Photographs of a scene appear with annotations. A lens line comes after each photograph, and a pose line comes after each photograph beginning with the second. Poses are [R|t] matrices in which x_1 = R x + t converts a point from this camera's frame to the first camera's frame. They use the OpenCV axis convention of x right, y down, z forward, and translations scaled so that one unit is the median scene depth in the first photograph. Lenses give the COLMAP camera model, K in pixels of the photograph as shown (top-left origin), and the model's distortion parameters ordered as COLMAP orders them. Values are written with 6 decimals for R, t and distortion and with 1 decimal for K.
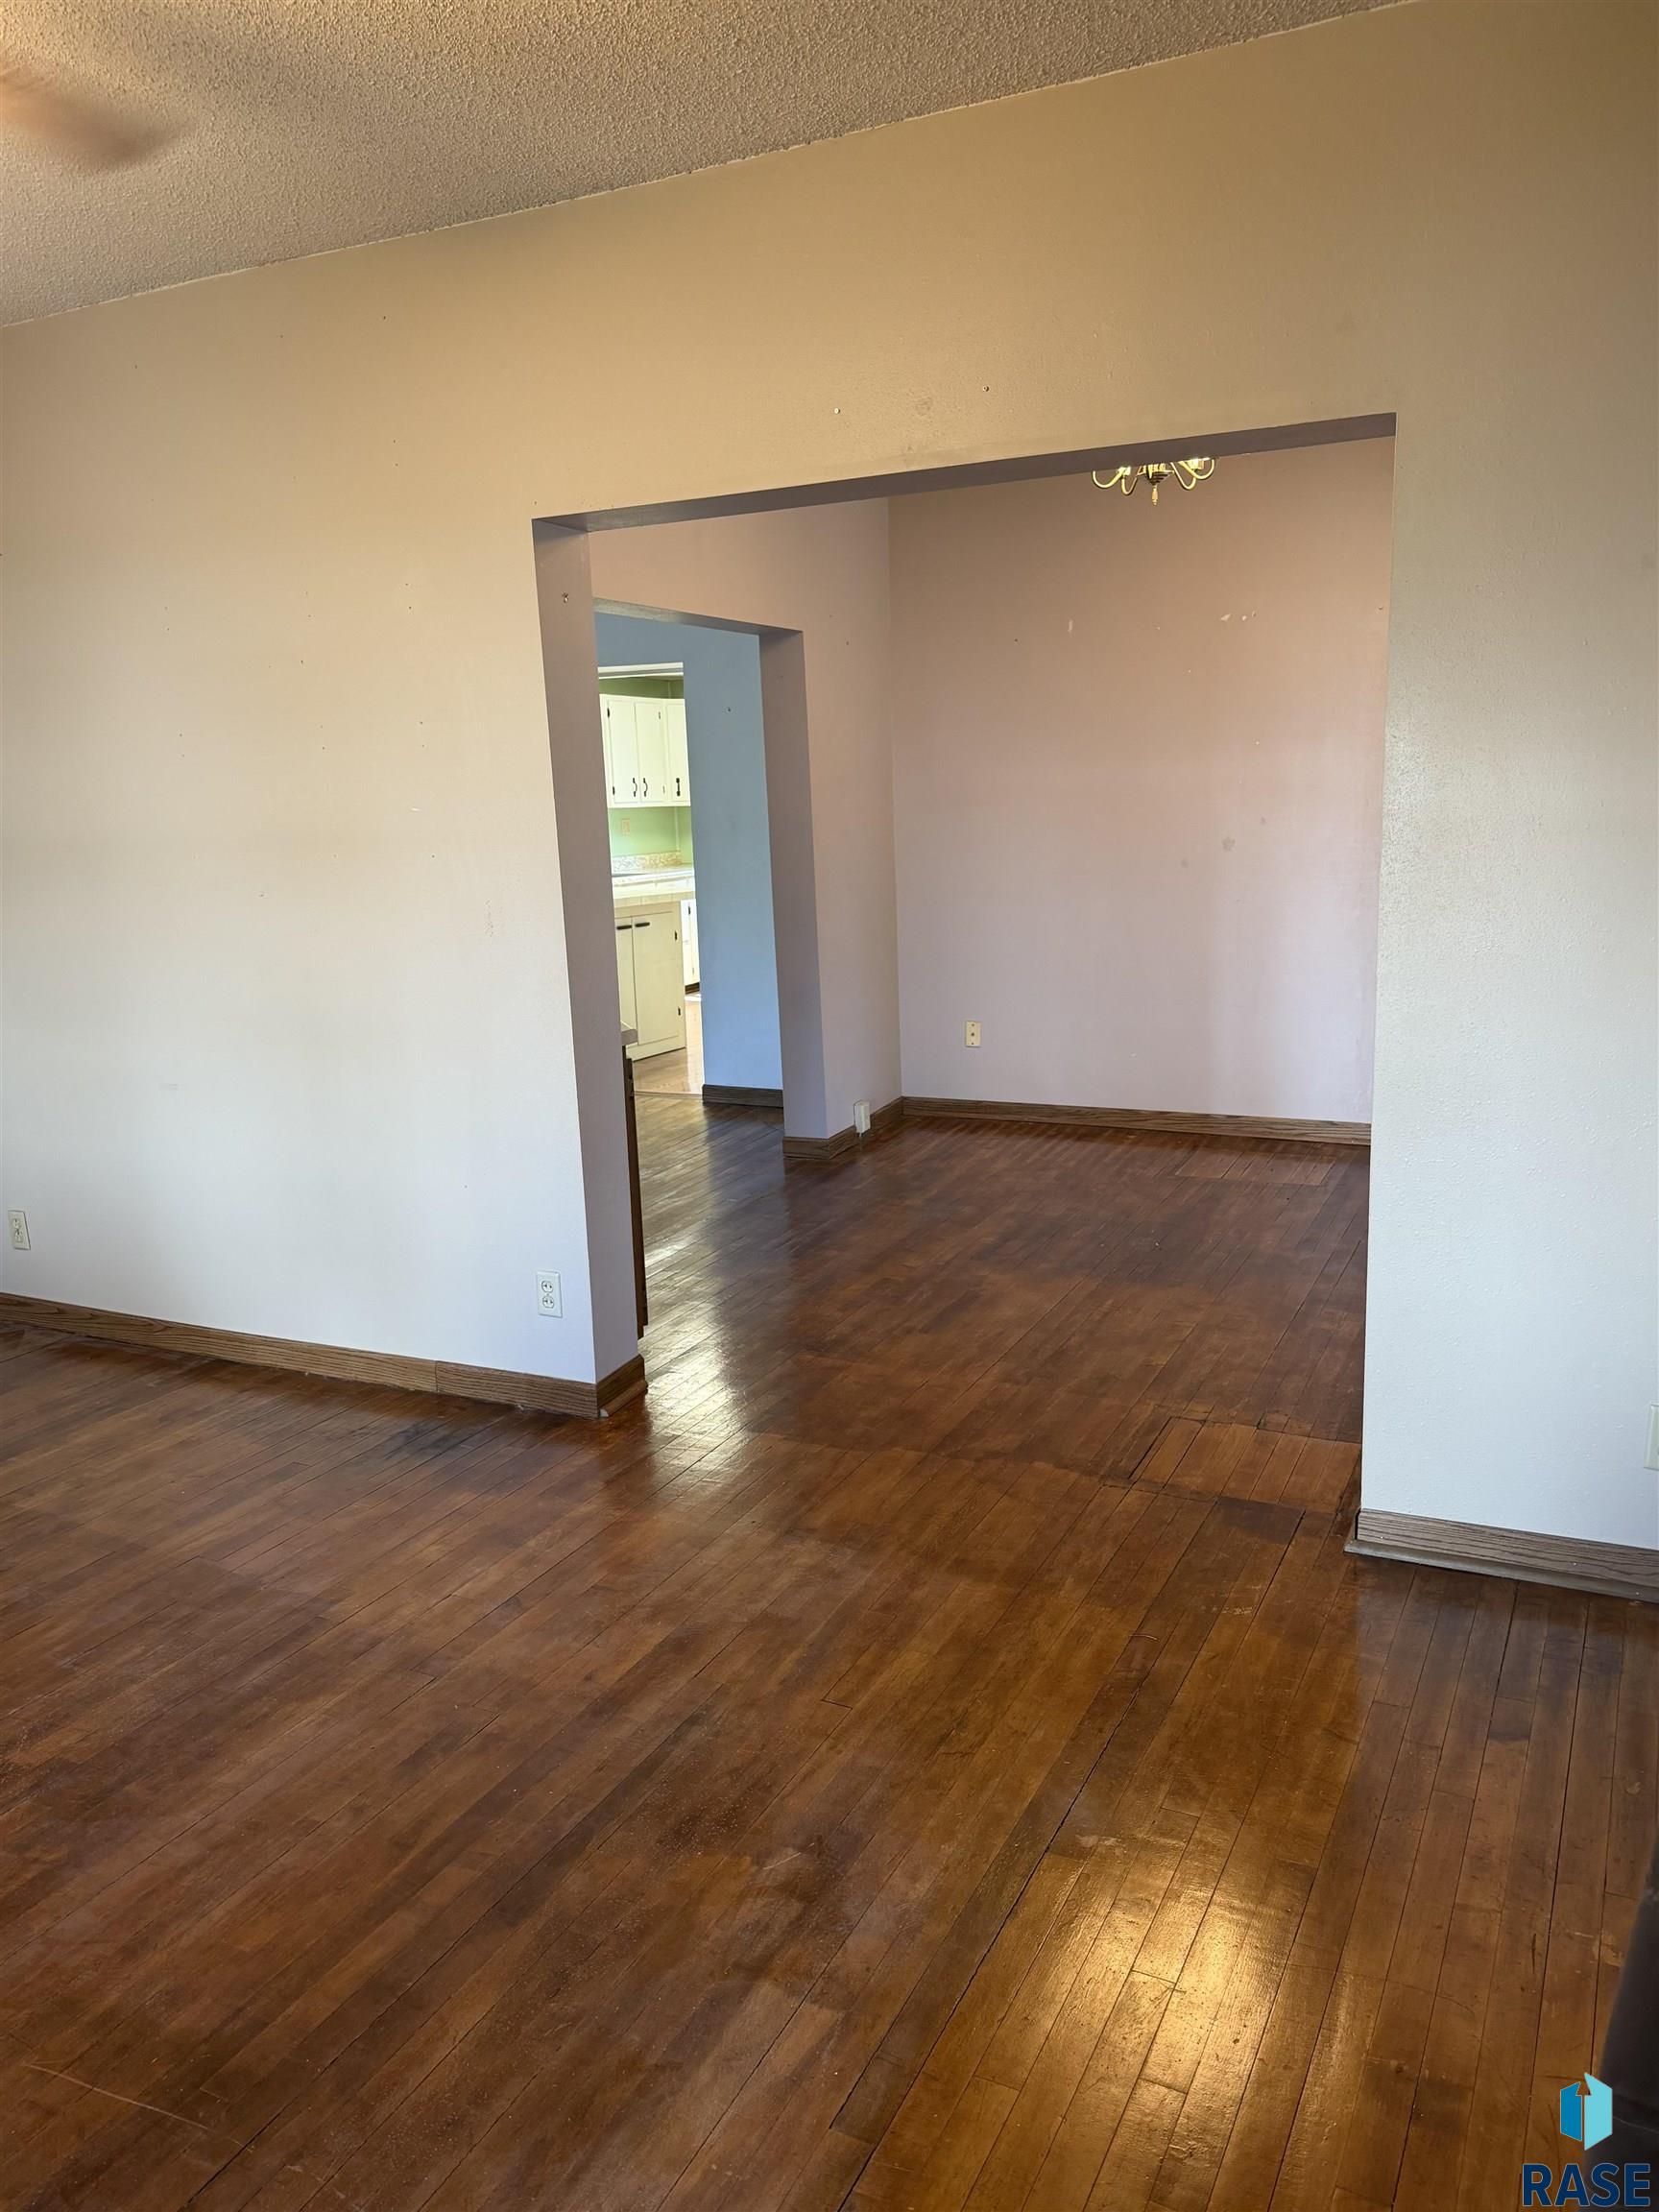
lens RADIAL K [[1628.7, 0, 808.6], [0, 1628.7, 1047.0], [0, 0, 1]] dist [0.002118, -0.002666]
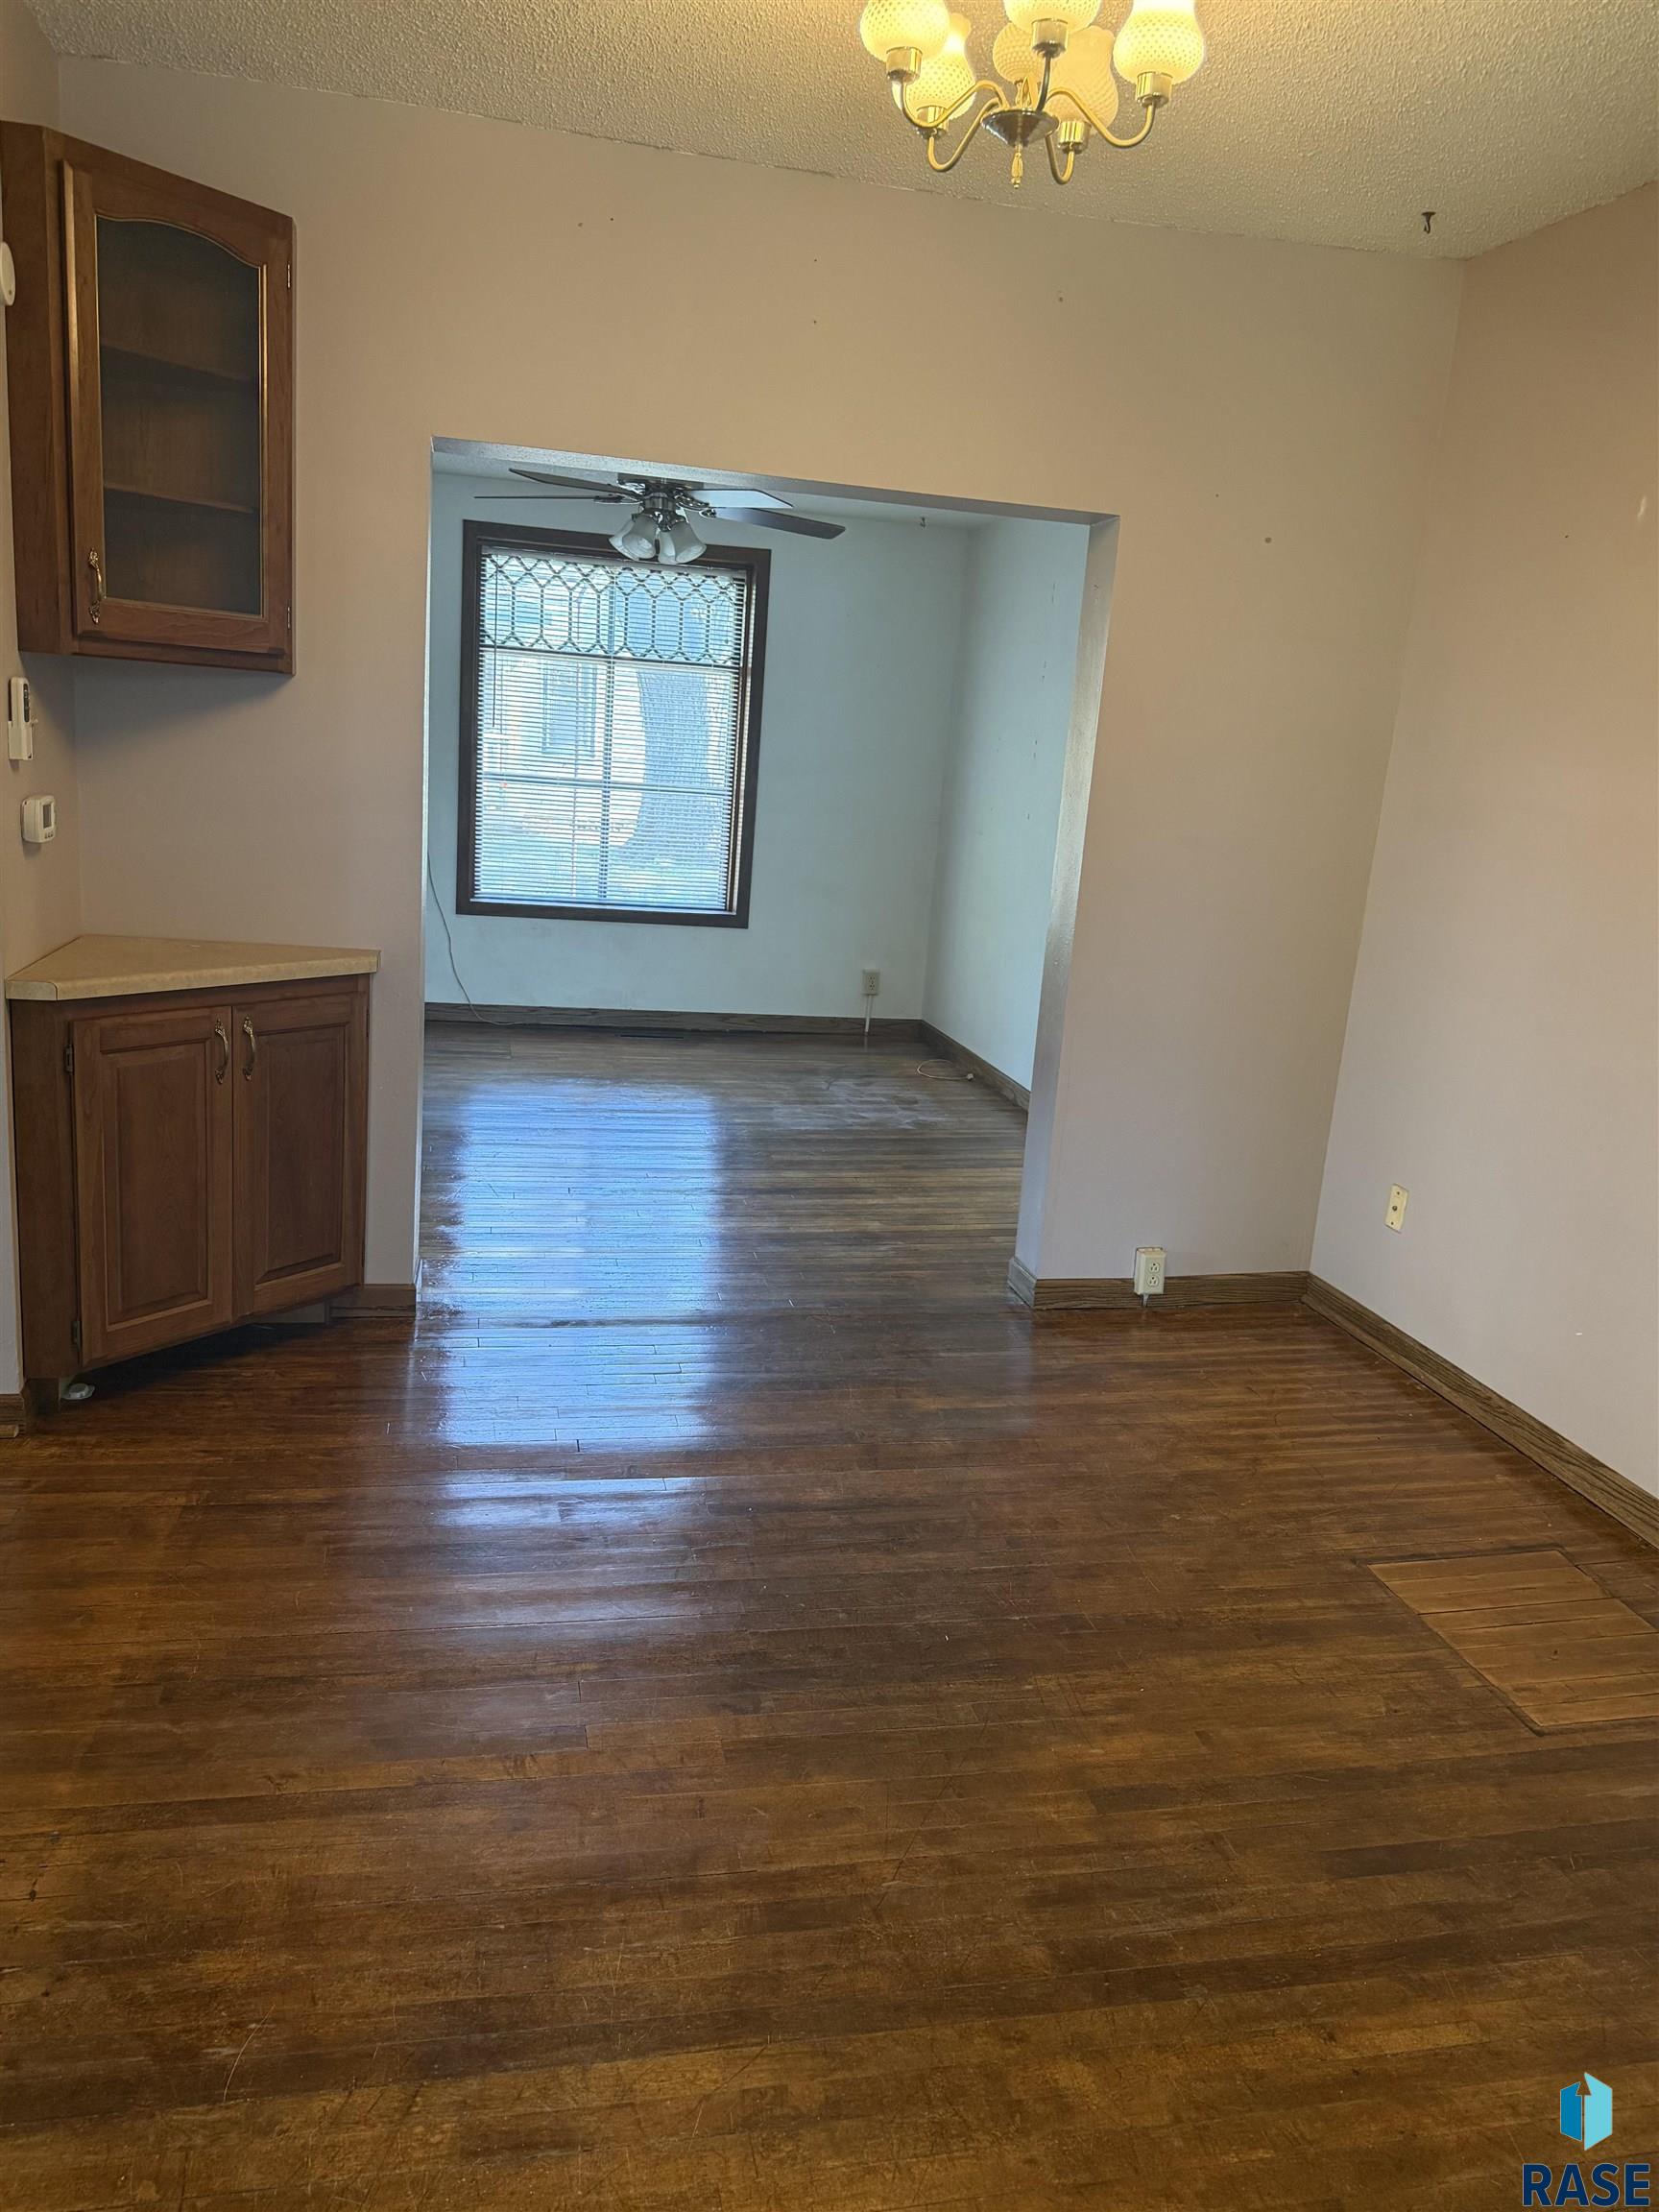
lens RADIAL K [[1648.2, 0, 904.4], [0, 1648.2, 1038.1], [0, 0, 1]] dist [0.047474, -0.057948]
pose [[0.631390, 0.227191, -0.741438, 0.477525], [-0.226631, 0.968439, 0.103756, -0.102133], [0.741610, 0.102522, 0.662951, 0.524070]]
